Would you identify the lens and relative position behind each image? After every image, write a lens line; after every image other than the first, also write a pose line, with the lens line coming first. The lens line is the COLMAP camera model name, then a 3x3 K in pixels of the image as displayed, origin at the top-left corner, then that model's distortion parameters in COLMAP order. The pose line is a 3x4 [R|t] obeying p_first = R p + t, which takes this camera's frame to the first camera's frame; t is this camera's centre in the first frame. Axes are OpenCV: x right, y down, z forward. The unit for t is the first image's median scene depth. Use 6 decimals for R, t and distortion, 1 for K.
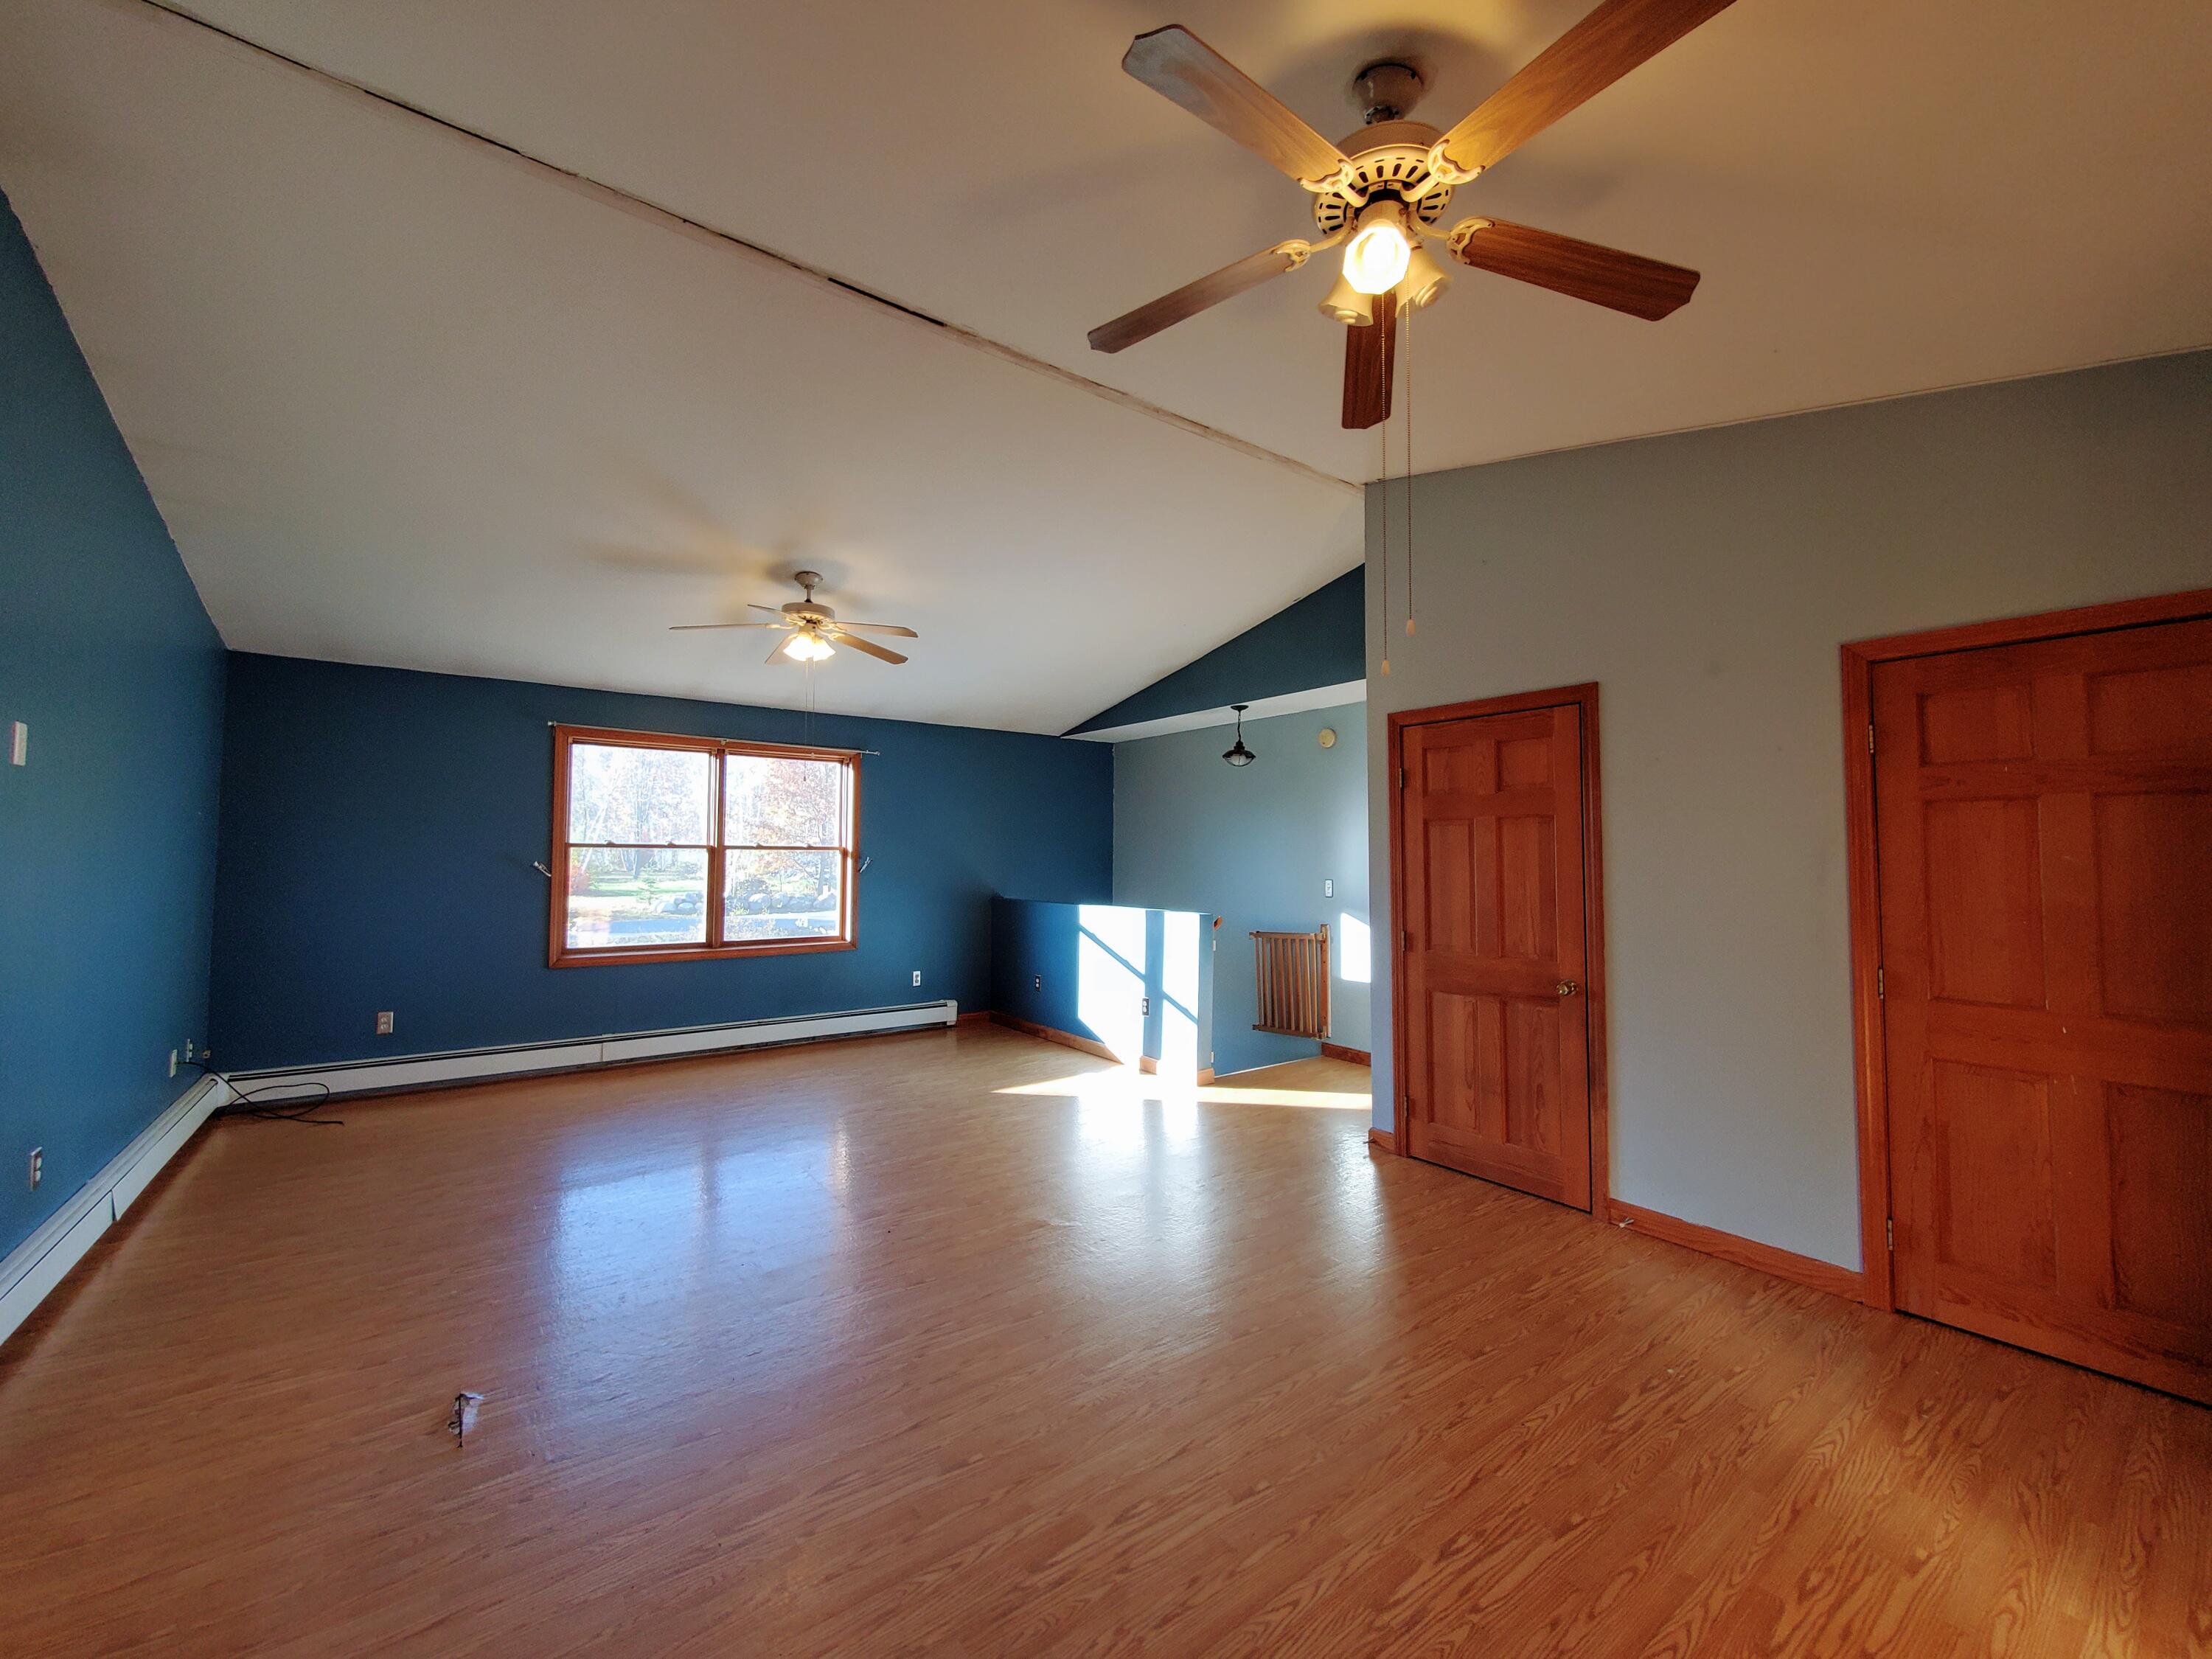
lens RADIAL K [[902.9, 0, 1106.0], [0, 902.9, 829.5], [0, 0, 1]] dist [0.000340, -0.016074]
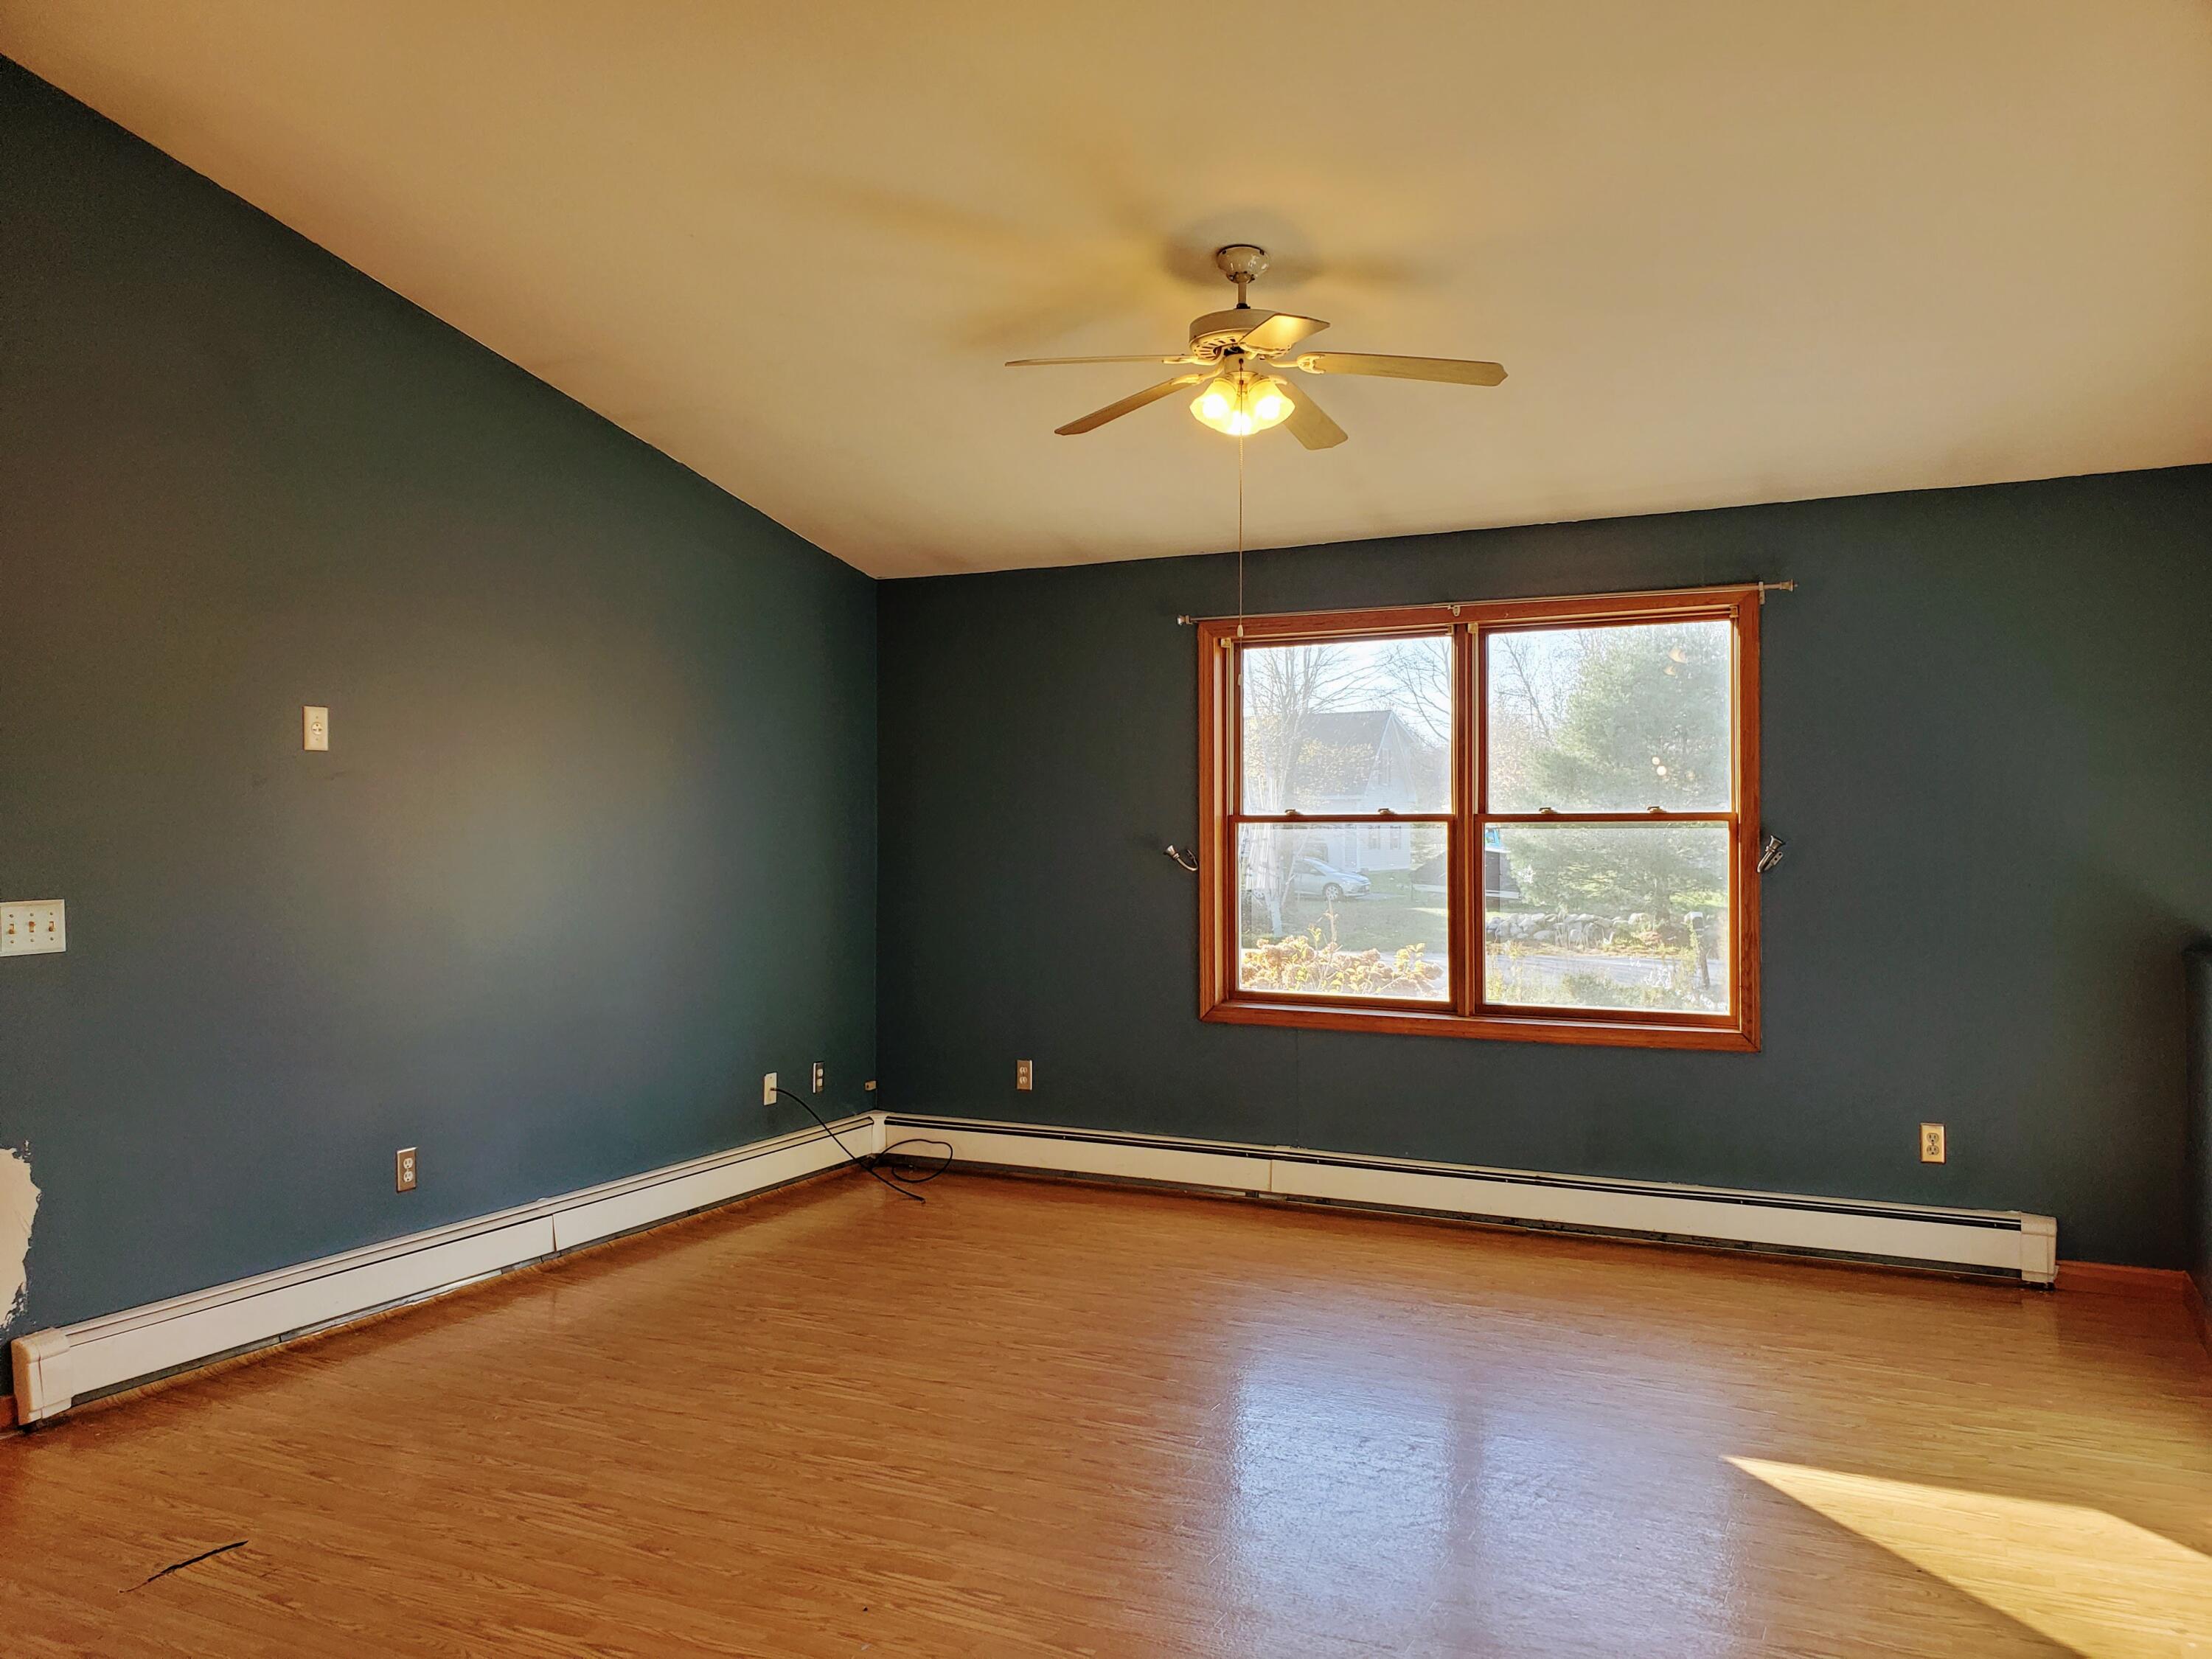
lens RADIAL K [[1683.9, 0, 1106.0], [0, 1683.9, 829.5], [0, 0, 1]] dist [-0.003381, -0.005865]
pose [[0.419478, -0.008813, -0.907723, 0.349763], [0.030950, 0.999510, 0.004599, 0.015434], [0.907238, -0.030023, 0.419545, 0.421363]]
